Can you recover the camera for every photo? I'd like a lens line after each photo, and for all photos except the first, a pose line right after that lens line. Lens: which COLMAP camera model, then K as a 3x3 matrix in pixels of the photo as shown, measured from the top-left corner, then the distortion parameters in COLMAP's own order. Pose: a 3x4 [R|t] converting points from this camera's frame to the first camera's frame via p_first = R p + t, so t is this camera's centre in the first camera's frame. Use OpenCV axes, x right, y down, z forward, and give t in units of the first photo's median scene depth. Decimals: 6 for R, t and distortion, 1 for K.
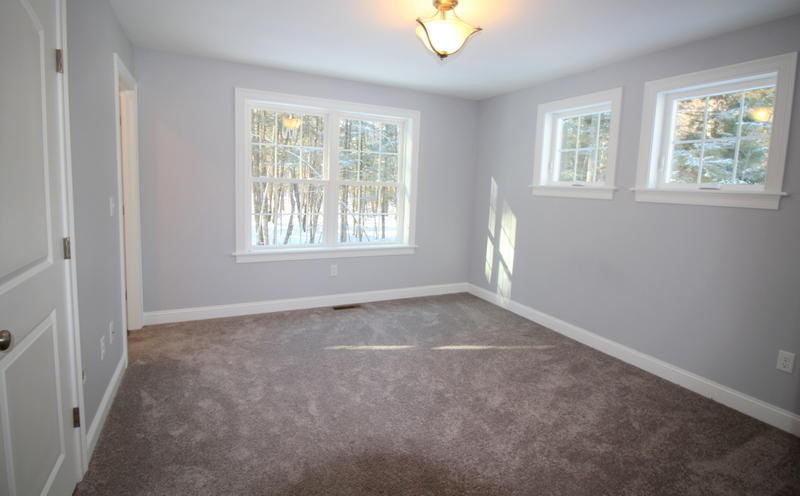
lens RADIAL K [[392.8, 0, 398.0], [0, 392.8, 221.1], [0, 0, 1]] dist [-0.001535, -0.000942]
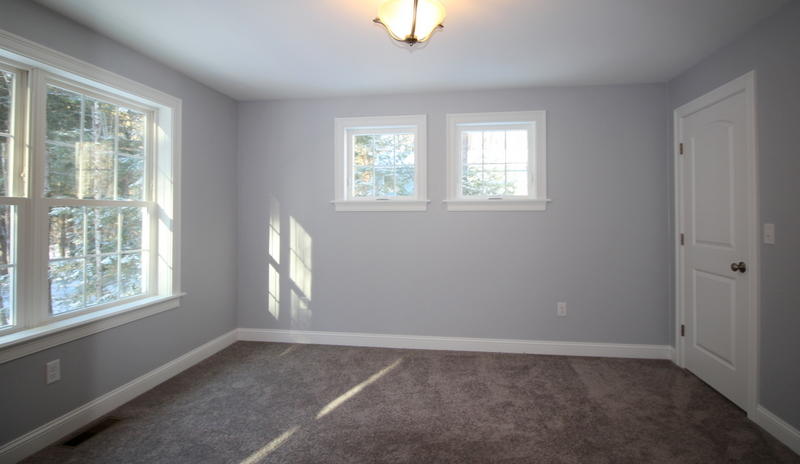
lens RADIAL K [[391.3, 0, 401.7], [0, 391.3, 207.8], [0, 0, 1]] dist [-0.000224, -0.000655]
pose [[0.567567, -0.028458, 0.822835, -0.385948], [0.103534, 0.993936, -0.037039, -0.026867], [-0.816791, 0.106214, 0.567072, 0.382160]]
